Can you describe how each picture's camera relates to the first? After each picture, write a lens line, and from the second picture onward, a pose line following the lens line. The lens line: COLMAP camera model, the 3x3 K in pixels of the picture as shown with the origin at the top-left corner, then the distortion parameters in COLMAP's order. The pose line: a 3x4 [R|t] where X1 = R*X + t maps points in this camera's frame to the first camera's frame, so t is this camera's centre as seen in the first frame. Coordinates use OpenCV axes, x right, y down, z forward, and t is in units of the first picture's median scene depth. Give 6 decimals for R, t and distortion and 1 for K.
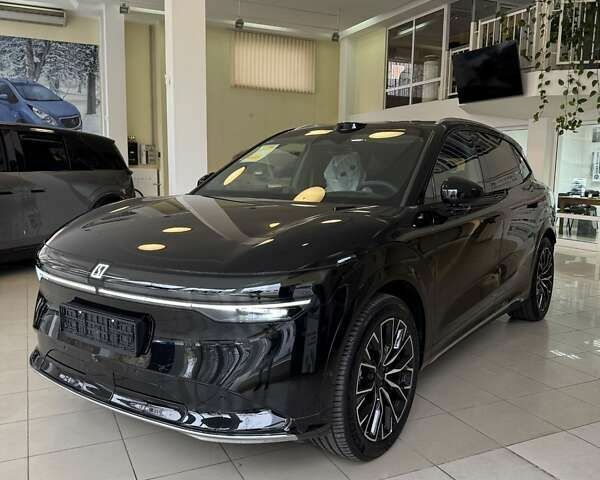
lens RADIAL K [[554.7, 0, 299.2], [0, 554.7, 241.2], [0, 0, 1]] dist [0.073474, 0.000000]
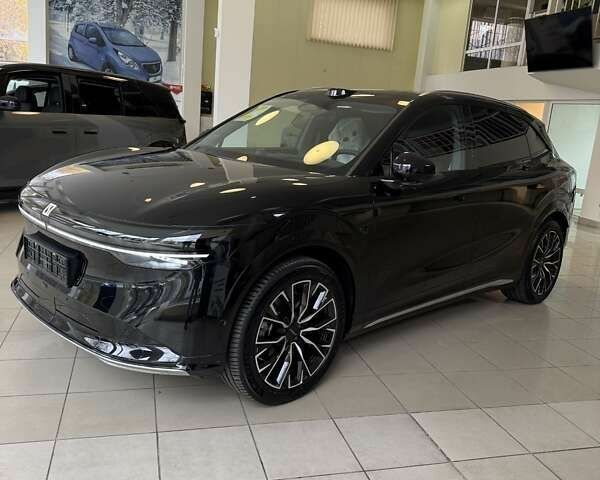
lens RADIAL K [[554.7, 0, 300.1], [0, 554.7, 238.7], [0, 0, 1]] dist [0.073474, 0.000000]
pose [[0.983917, 0.102710, -0.146145, 0.164929], [-0.091843, 0.992613, 0.079277, -0.013403], [0.153208, -0.064579, 0.986082, -0.027211]]
